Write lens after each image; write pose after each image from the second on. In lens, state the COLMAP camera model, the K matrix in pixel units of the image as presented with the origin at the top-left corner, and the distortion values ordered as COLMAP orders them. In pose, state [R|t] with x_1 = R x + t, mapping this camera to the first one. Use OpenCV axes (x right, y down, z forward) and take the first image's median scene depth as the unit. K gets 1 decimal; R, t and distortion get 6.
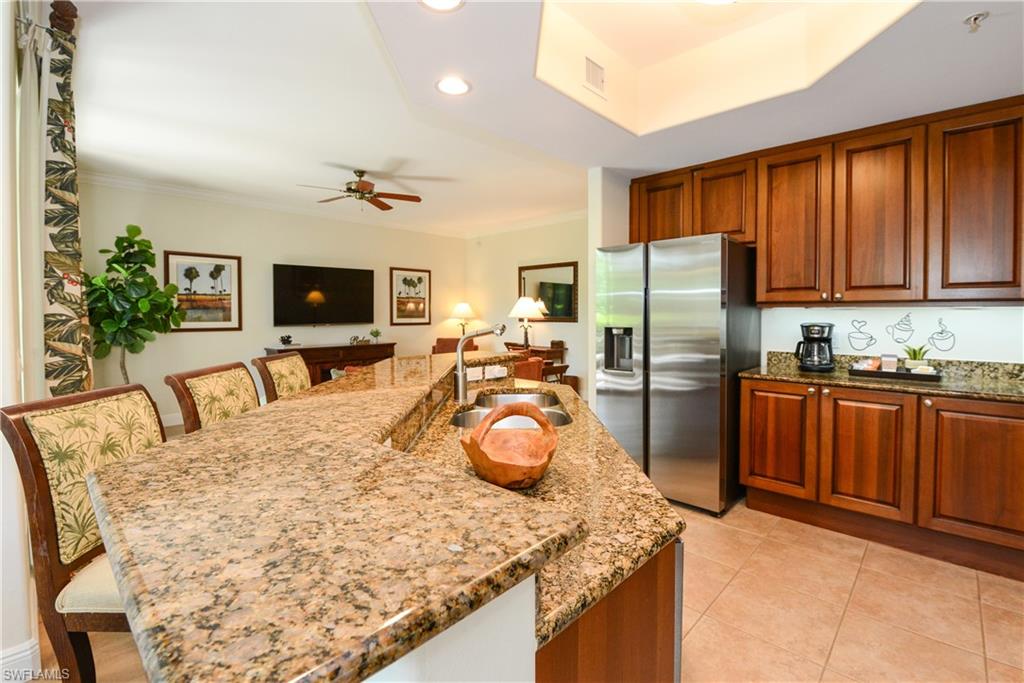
lens RADIAL K [[444.4, 0, 510.0], [0, 444.4, 329.7], [0, 0, 1]] dist [-0.018818, -0.002705]
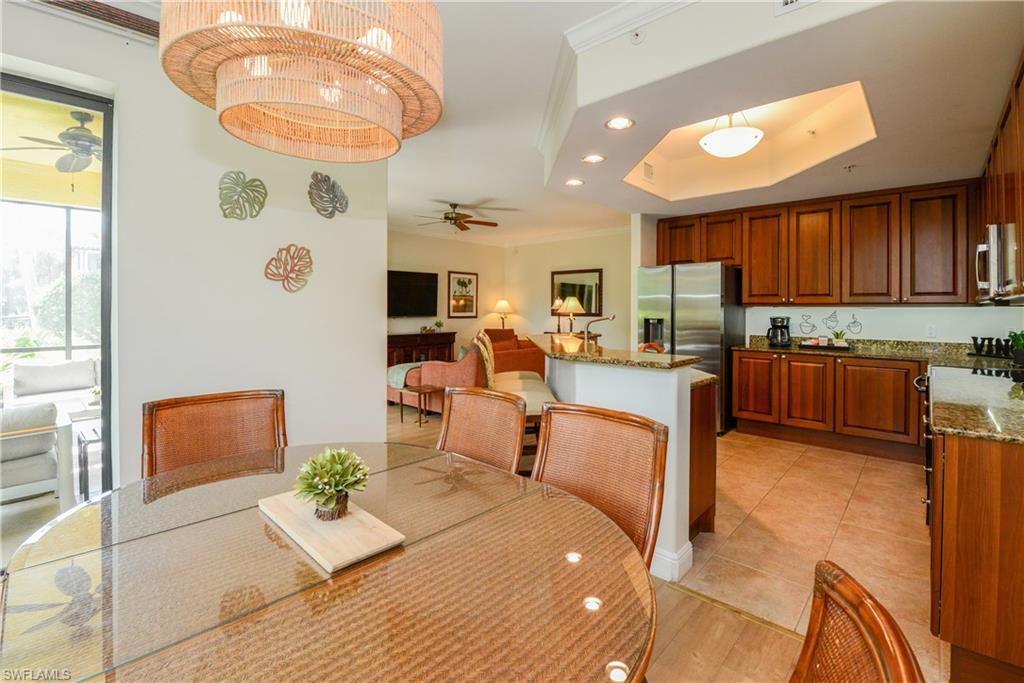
lens RADIAL K [[444.4, 0, 502.4], [0, 444.4, 313.9], [0, 0, 1]] dist [-0.018818, -0.002705]
pose [[0.999950, 0.007037, 0.007106, -0.200235], [-0.006853, 0.999649, -0.025592, 0.014374], [-0.007283, 0.025542, 0.999647, -0.368656]]
